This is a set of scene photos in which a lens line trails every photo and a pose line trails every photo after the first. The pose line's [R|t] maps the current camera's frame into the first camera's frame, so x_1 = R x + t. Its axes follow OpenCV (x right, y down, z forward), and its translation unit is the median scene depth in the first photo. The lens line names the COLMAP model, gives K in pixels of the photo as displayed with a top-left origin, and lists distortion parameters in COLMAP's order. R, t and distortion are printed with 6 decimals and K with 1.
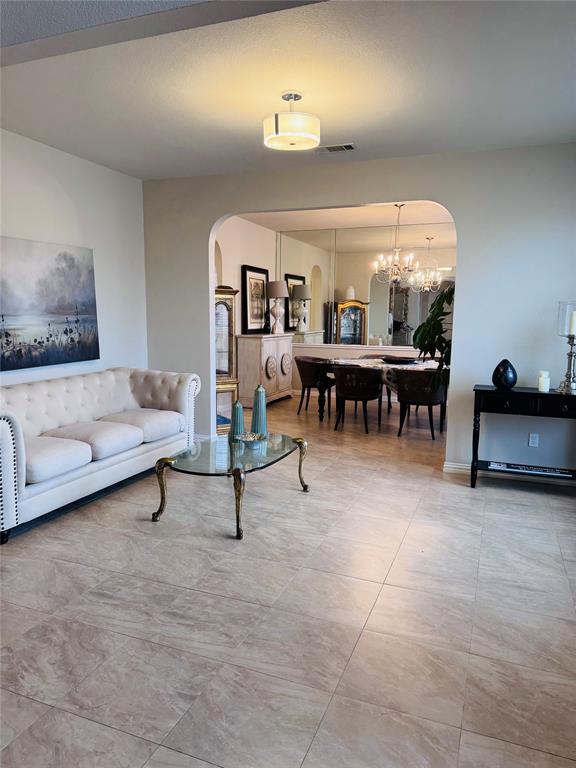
lens RADIAL K [[548.8, 0, 288.0], [0, 548.8, 384.0], [0, 0, 1]] dist [0.063286, -0.004500]
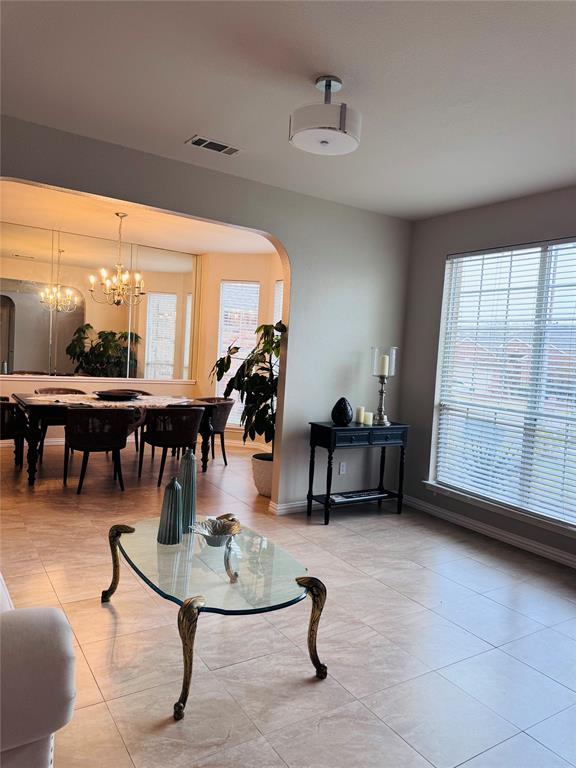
lens RADIAL K [[548.8, 0, 288.0], [0, 548.8, 384.0], [0, 0, 1]] dist [0.063286, -0.004500]
pose [[0.584639, -0.030213, 0.810731, -0.536387], [0.050476, 0.998725, 0.000820, -0.078065], [-0.809722, 0.040443, 0.585418, 0.466023]]
